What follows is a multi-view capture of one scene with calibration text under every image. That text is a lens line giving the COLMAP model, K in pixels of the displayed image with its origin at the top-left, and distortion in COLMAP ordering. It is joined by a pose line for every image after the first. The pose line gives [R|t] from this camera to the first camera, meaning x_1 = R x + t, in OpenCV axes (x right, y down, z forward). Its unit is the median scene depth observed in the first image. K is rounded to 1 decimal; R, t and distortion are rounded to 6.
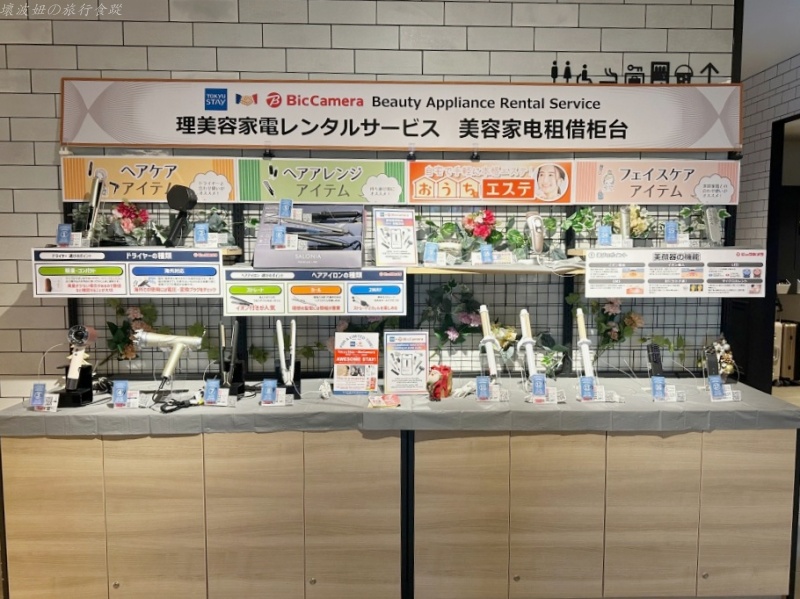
lens RADIAL K [[563.4, 0, 400.1], [0, 563.4, 298.4], [0, 0, 1]] dist [0.001617, 0.000268]
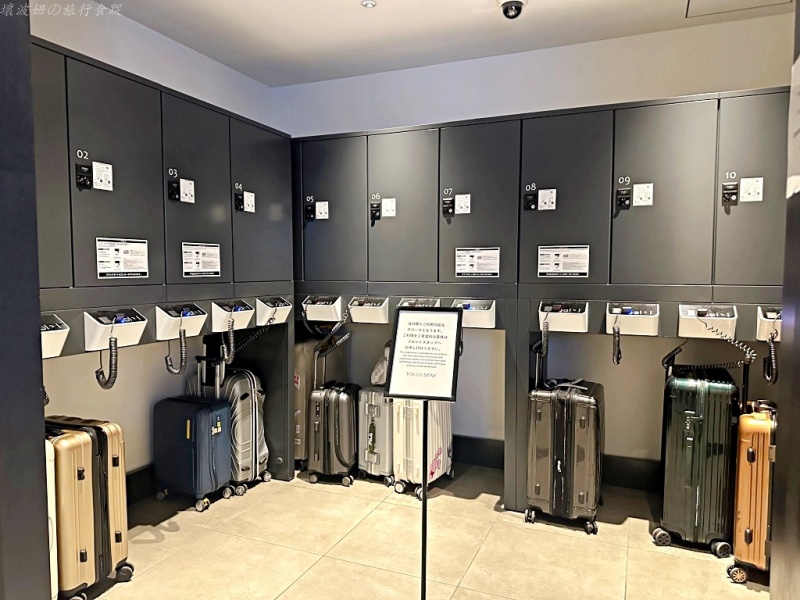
lens RADIAL K [[563.4, 0, 400.1], [0, 563.4, 301.5], [0, 0, 1]] dist [0.001617, 0.000268]
pose [[0.413679, -0.052932, 0.908883, 0.414650], [0.067029, 0.997370, 0.027578, -0.055594], [-0.907952, 0.049513, 0.416139, 0.598811]]
